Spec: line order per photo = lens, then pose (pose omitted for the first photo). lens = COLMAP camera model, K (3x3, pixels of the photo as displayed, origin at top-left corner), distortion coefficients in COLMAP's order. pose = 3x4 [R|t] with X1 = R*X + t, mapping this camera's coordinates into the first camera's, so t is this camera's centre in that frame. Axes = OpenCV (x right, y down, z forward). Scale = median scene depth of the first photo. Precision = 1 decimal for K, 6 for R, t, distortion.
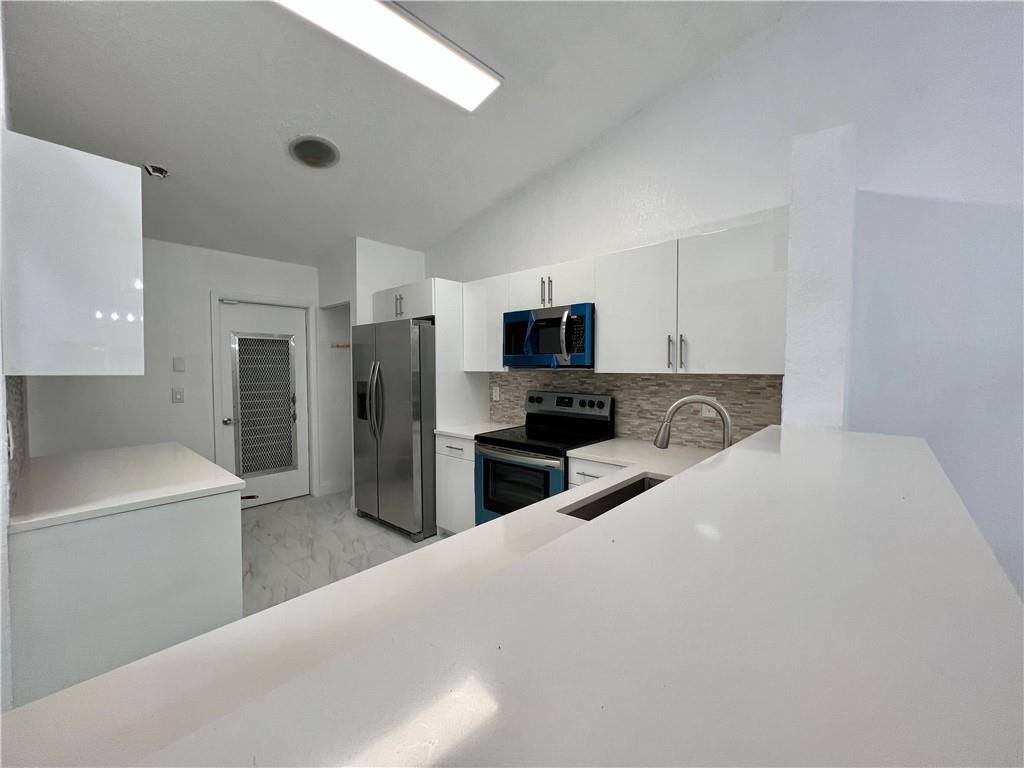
lens RADIAL K [[409.0, 0, 511.4], [0, 409.0, 380.6], [0, 0, 1]] dist [-0.001312, -0.000055]
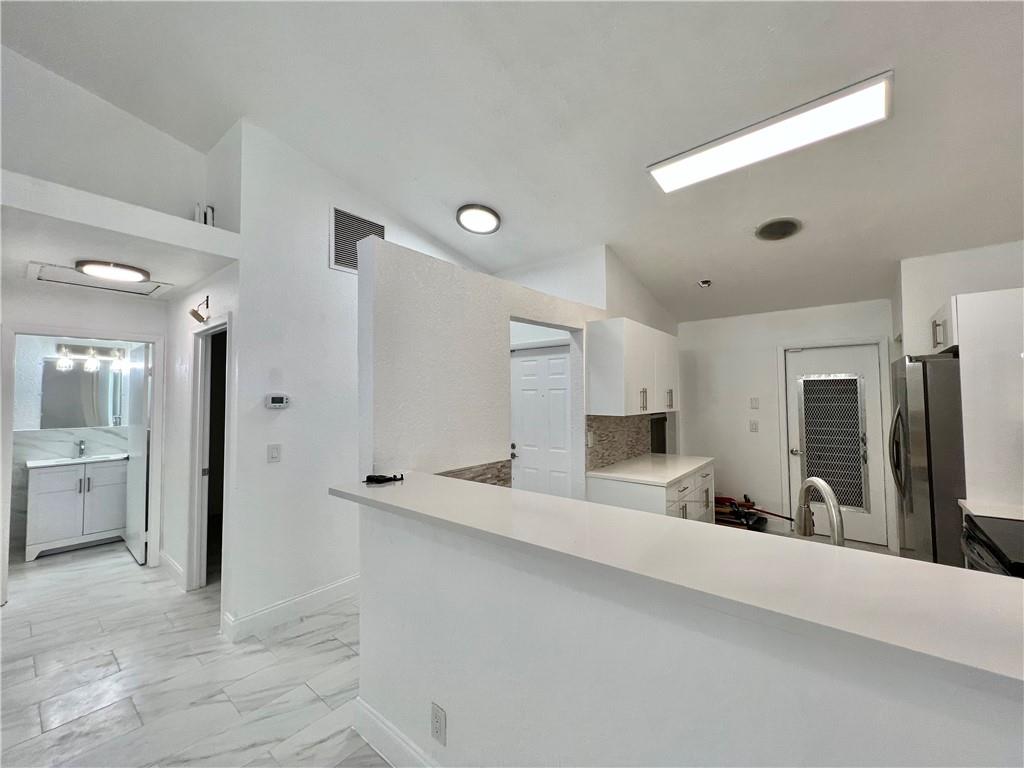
lens RADIAL K [[409.0, 0, 511.4], [0, 409.0, 380.6], [0, 0, 1]] dist [-0.001312, -0.000055]
pose [[0.047453, -0.037700, -0.998162, 0.438957], [-0.024270, 0.998949, -0.038884, -0.038522], [0.998579, 0.026071, 0.046488, 0.128084]]
